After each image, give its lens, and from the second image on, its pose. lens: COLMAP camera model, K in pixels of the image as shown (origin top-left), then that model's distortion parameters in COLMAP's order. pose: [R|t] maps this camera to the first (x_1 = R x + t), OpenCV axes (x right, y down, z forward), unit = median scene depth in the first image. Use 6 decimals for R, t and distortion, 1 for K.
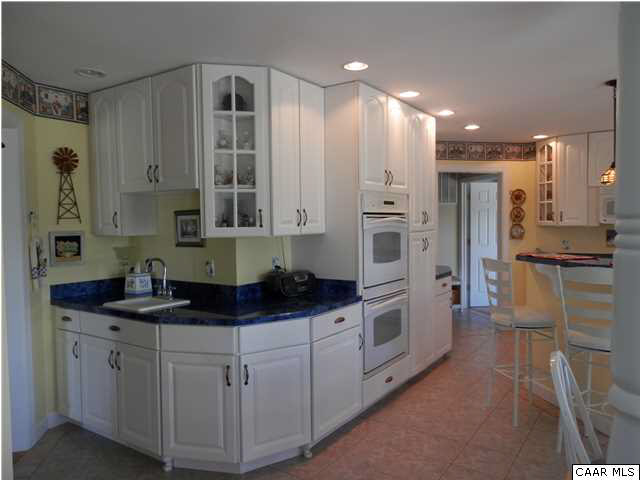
lens RADIAL K [[473.0, 0, 320.9], [0, 473.0, 240.3], [0, 0, 1]] dist [-0.000435, 0.005528]
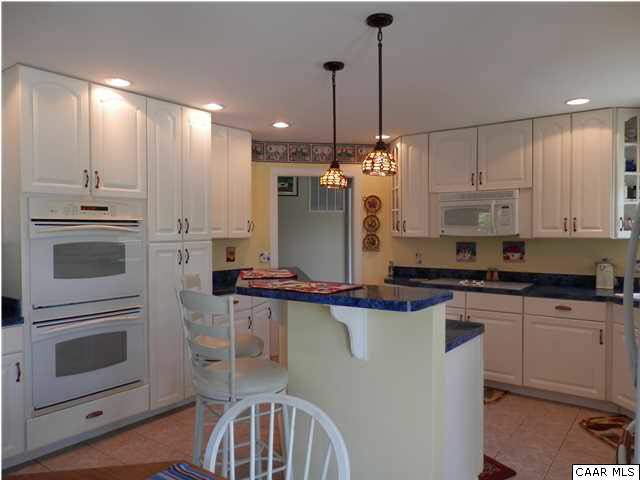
lens RADIAL K [[473.0, 0, 319.2], [0, 473.0, 238.6], [0, 0, 1]] dist [-0.000435, 0.005528]
pose [[0.998673, 0.011966, -0.050092, 0.298889], [-0.012942, 0.999732, -0.019208, -0.006505], [0.049848, 0.019831, 0.998560, 0.081110]]
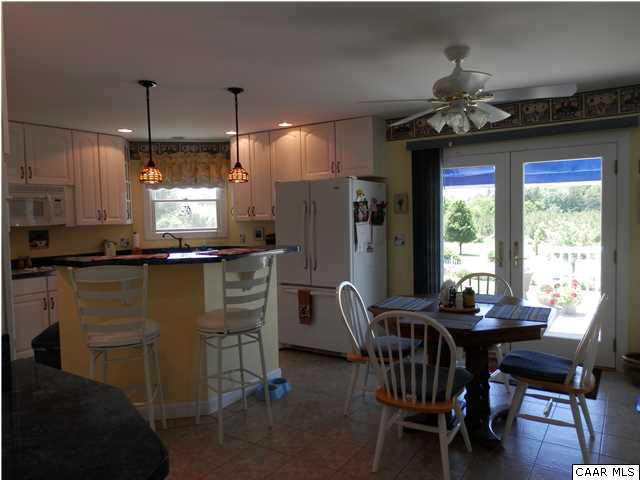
lens RADIAL K [[473.0, 0, 320.3], [0, 473.0, 240.4], [0, 0, 1]] dist [-0.000435, 0.005528]
pose [[-0.003541, -0.037210, 0.999301, -0.186361], [0.059087, 0.997554, 0.037354, -0.004943], [-0.998247, 0.059178, -0.001333, 0.299697]]
